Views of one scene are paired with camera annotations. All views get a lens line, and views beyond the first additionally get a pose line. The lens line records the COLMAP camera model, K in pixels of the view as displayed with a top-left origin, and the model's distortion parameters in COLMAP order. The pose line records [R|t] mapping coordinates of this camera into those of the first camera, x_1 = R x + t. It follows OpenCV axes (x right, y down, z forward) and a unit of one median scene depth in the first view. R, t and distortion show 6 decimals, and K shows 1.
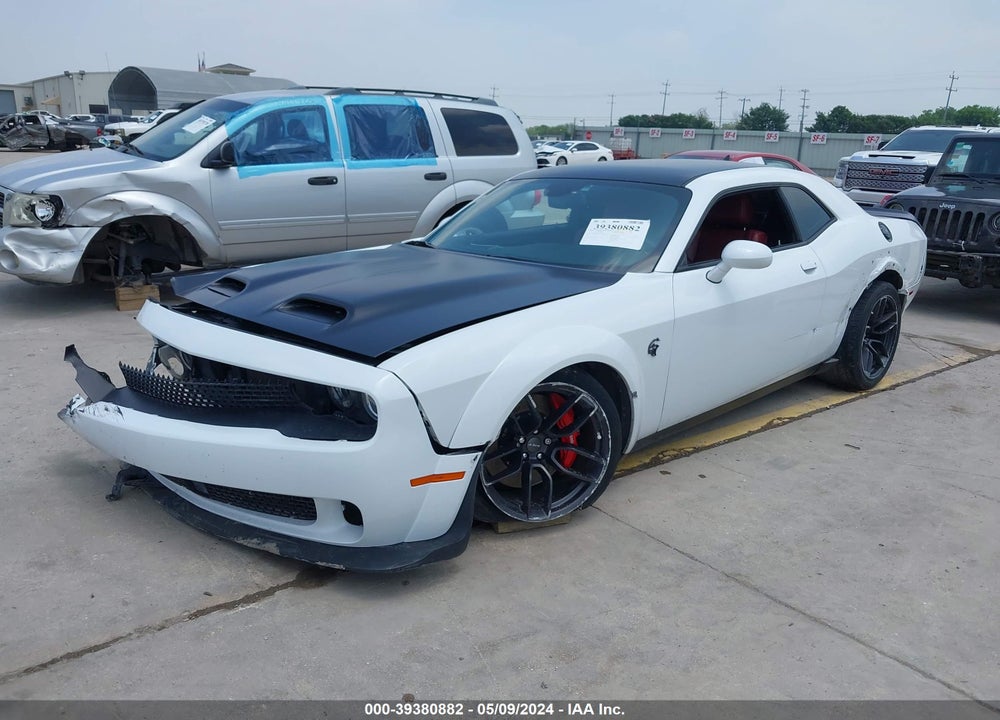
lens RADIAL K [[809.5, 0, 502.3], [0, 809.5, 335.8], [0, 0, 1]] dist [0.002429, -0.016035]
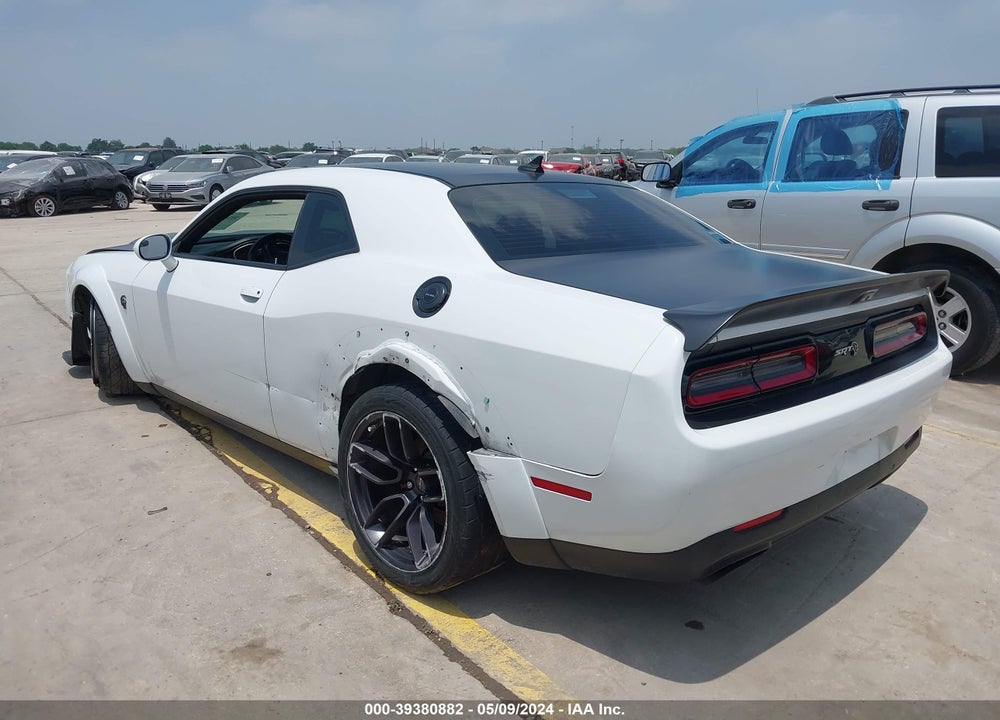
lens RADIAL K [[809.5, 0, 502.3], [0, 809.5, 335.8], [0, 0, 1]] dist [0.002429, -0.016035]
pose [[-0.026680, 0.186493, -0.982094, 0.828274], [-0.228729, 0.955241, 0.187608, -0.185620], [0.973124, 0.229639, 0.017171, 0.882468]]
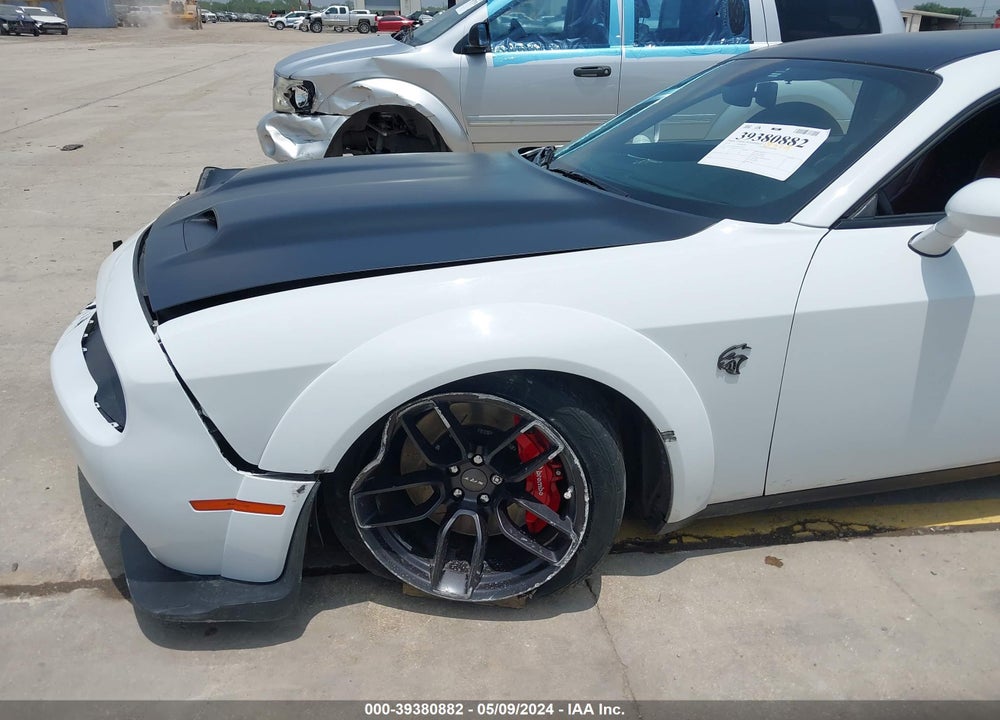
lens RADIAL K [[804.3, 0, 503.8], [0, 804.3, 361.8], [0, 0, 1]] dist [-0.011582, -0.002691]
pose [[0.860786, 0.184920, -0.474185, 0.173791], [-0.116516, 0.978517, 0.170084, -0.033208], [0.495450, -0.091156, 0.863840, 0.244285]]
